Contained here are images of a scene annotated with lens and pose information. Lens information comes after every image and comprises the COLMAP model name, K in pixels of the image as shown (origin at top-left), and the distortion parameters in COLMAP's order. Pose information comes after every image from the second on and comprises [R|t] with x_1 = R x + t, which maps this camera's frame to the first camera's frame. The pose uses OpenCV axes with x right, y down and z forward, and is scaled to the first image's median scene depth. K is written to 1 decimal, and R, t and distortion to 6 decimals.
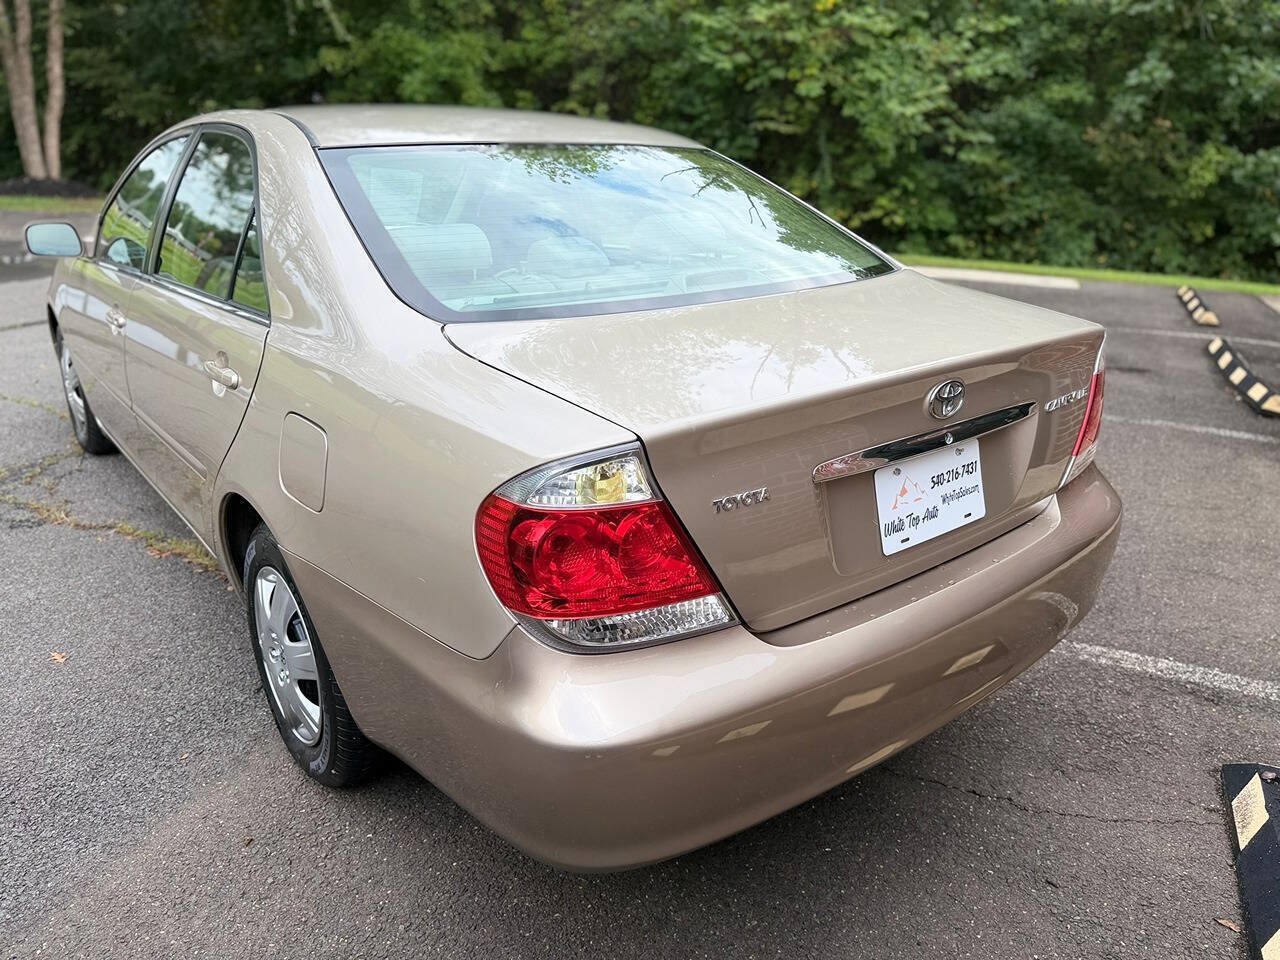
lens RADIAL K [[915.3, 0, 635.7], [0, 915.3, 478.0], [0, 0, 1]] dist [0.012724, -0.021266]
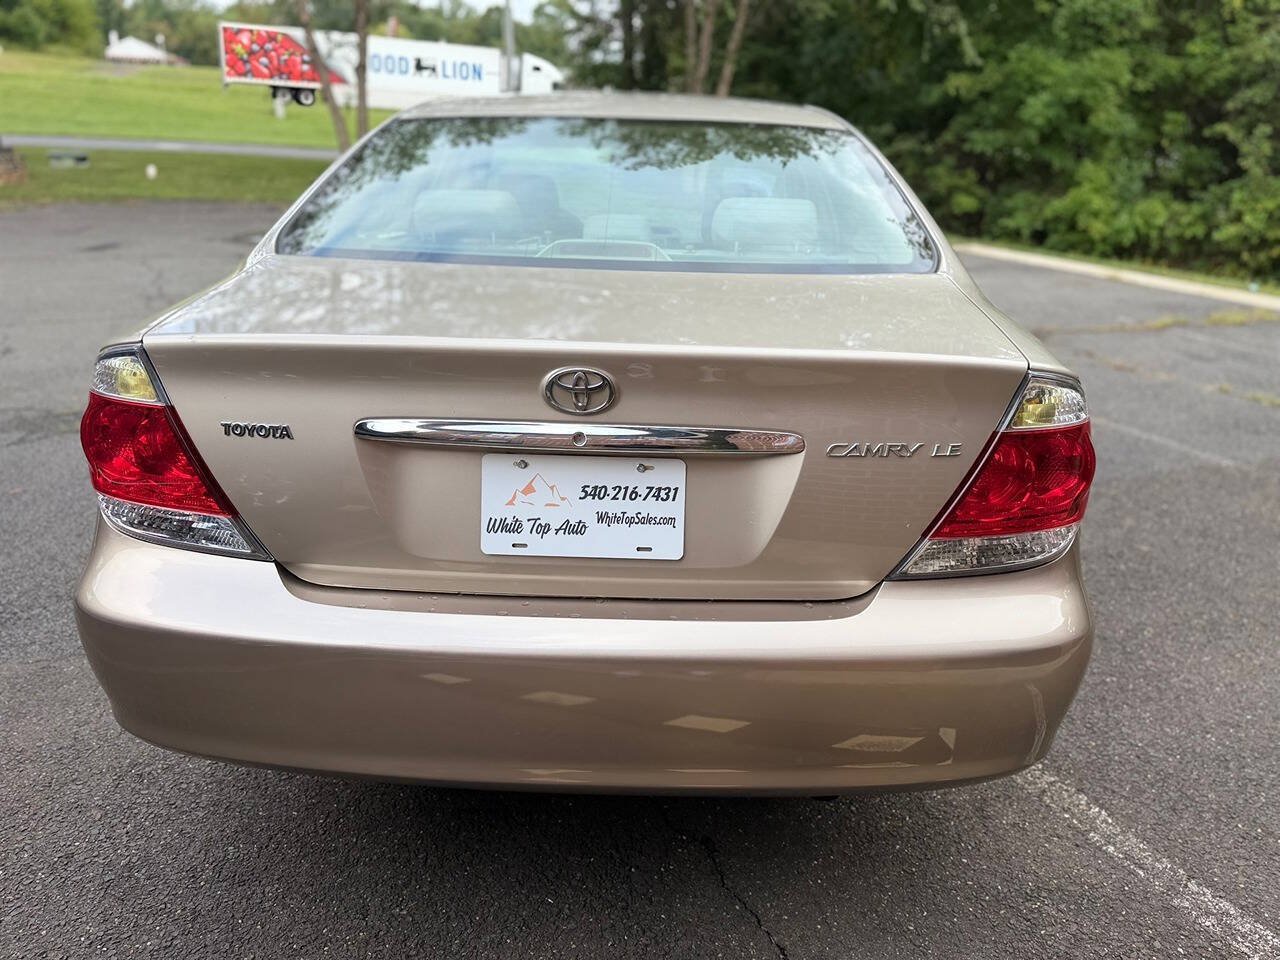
lens RADIAL K [[915.3, 0, 635.7], [0, 915.3, 478.0], [0, 0, 1]] dist [0.012724, -0.021266]
pose [[0.766053, 0.220209, -0.603879, 0.096268], [-0.239150, 0.969683, 0.050227, -0.006791], [0.596632, 0.105941, 0.795492, 0.041310]]
